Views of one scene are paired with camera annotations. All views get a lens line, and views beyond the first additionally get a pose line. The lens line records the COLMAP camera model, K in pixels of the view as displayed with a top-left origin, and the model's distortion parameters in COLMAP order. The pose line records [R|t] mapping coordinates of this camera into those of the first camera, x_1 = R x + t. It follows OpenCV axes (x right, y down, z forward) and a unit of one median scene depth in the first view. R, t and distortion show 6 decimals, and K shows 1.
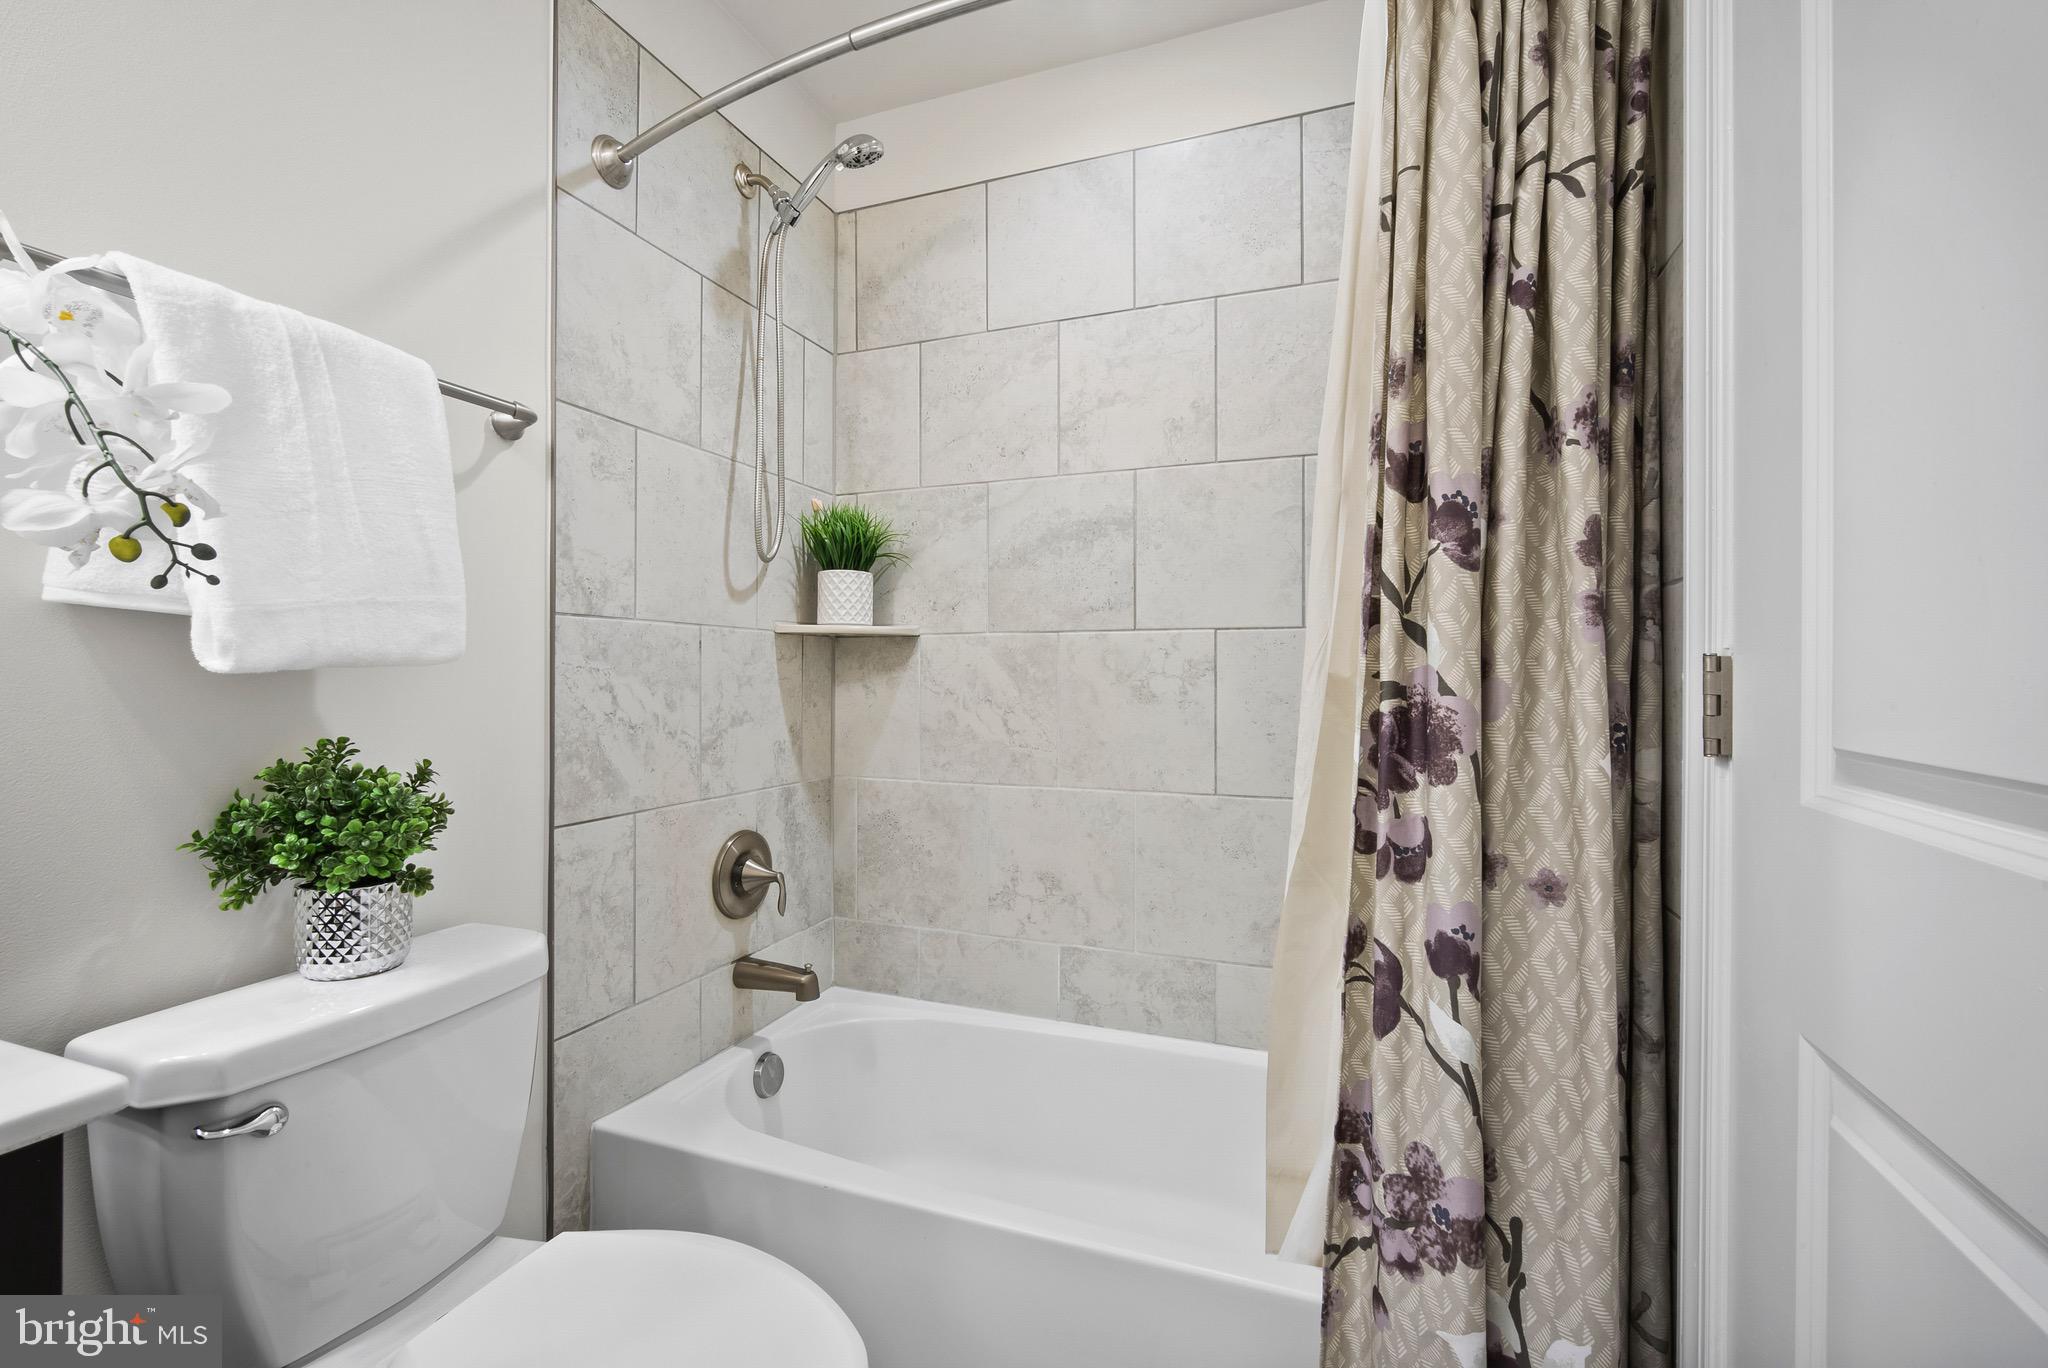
lens RADIAL K [[901.1, 0, 1017.5], [0, 901.1, 674.8], [0, 0, 1]] dist [-0.000632, -0.000096]
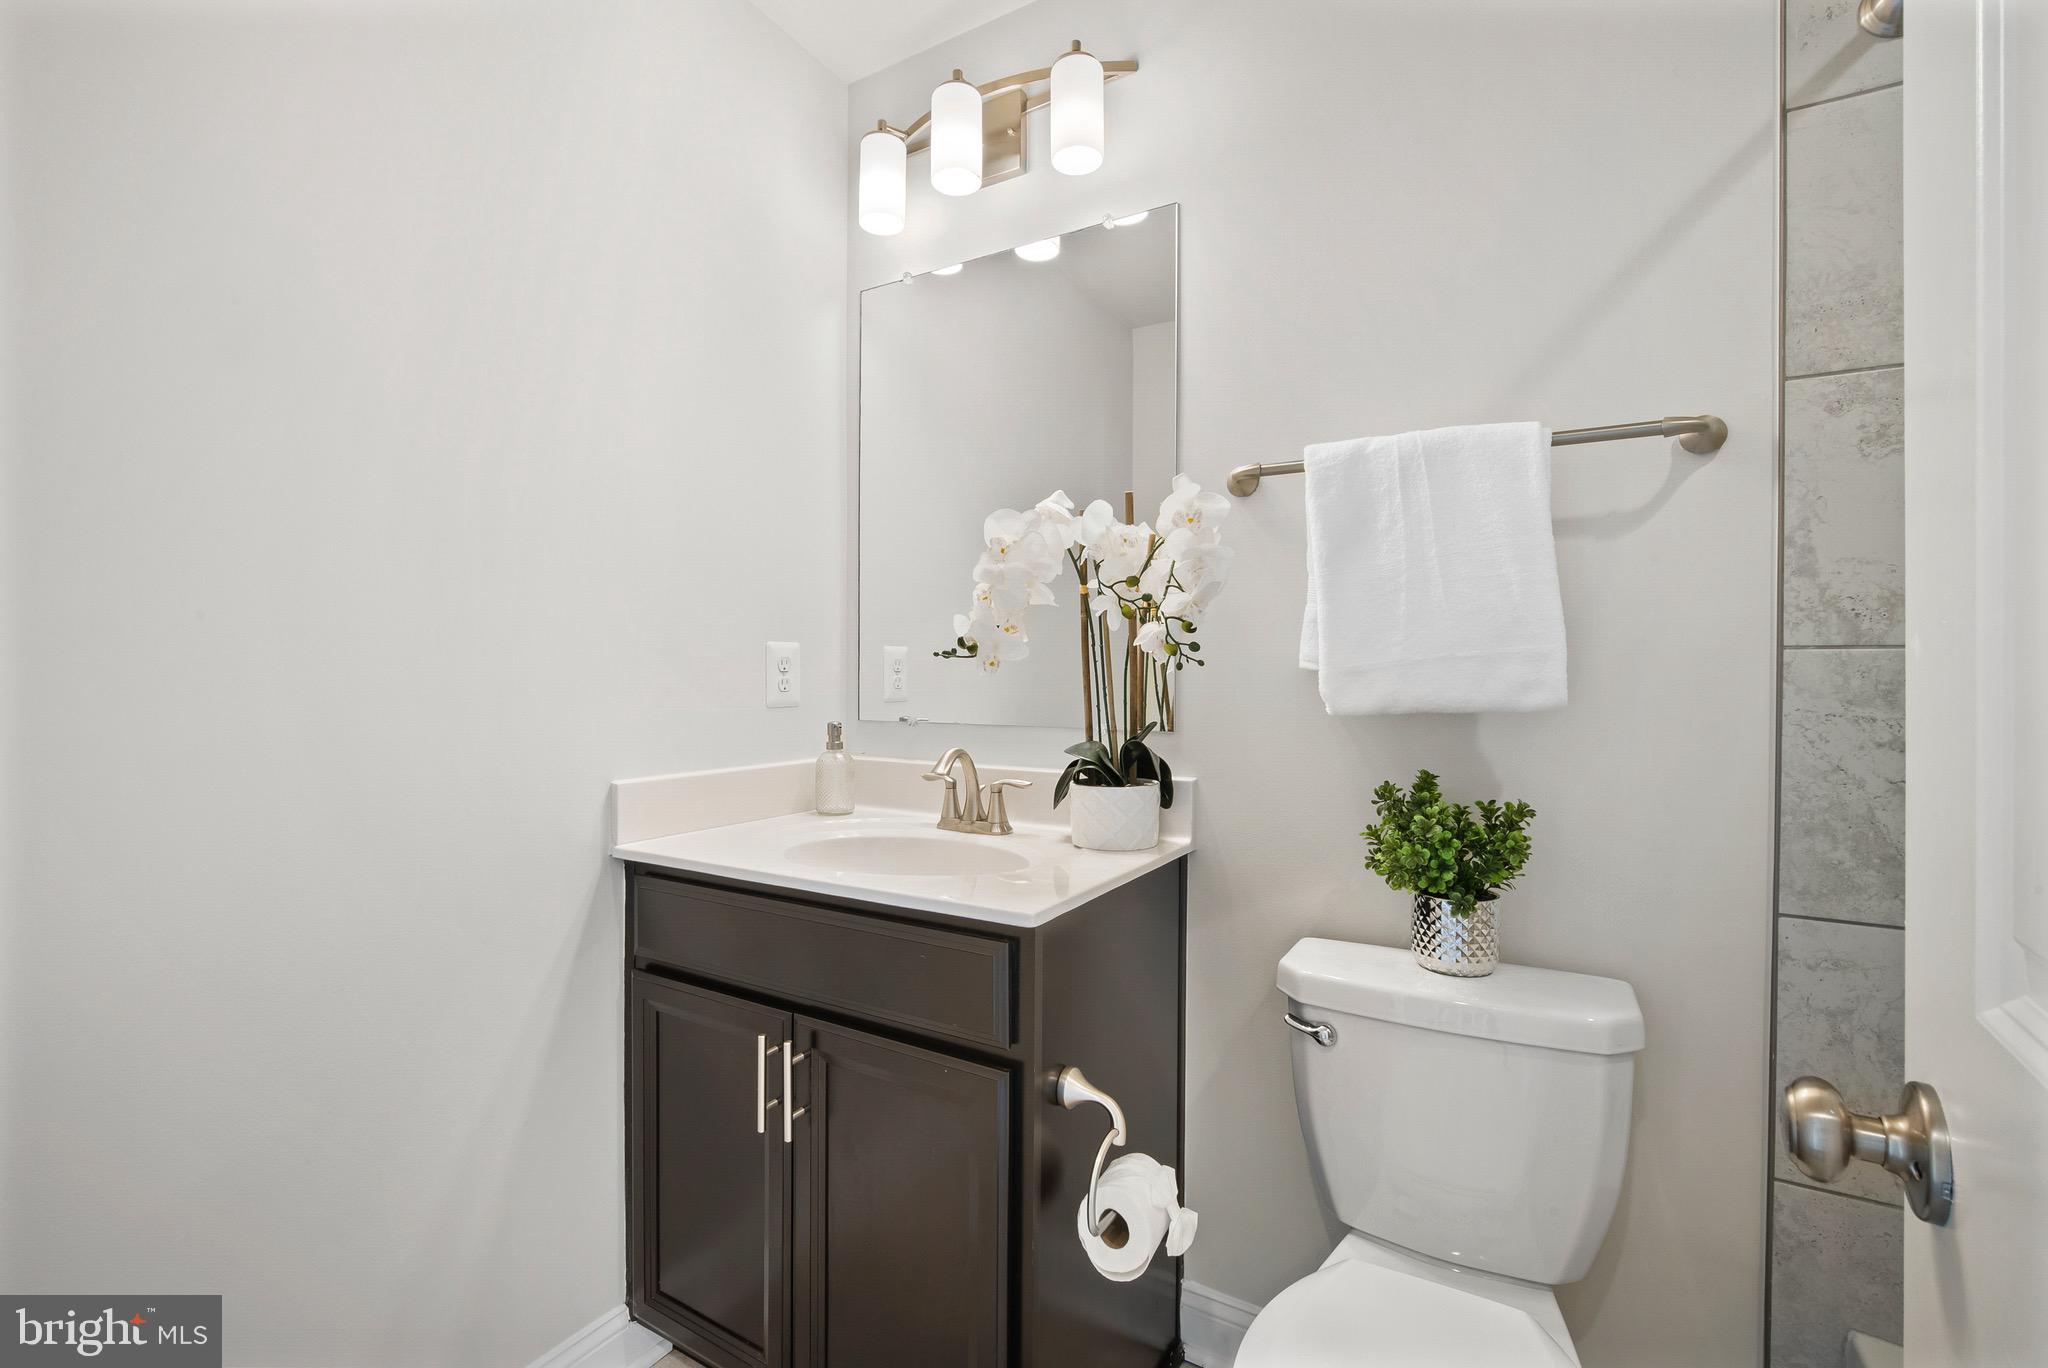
lens RADIAL K [[901.1, 0, 1018.9], [0, 901.1, 686.8], [0, 0, 1]] dist [-0.000632, -0.000096]
pose [[-0.168264, 0.011257, -0.985678, 0.386199], [-0.005259, 0.999910, 0.012317, -0.039237], [0.985728, 0.007256, -0.168190, 0.463961]]
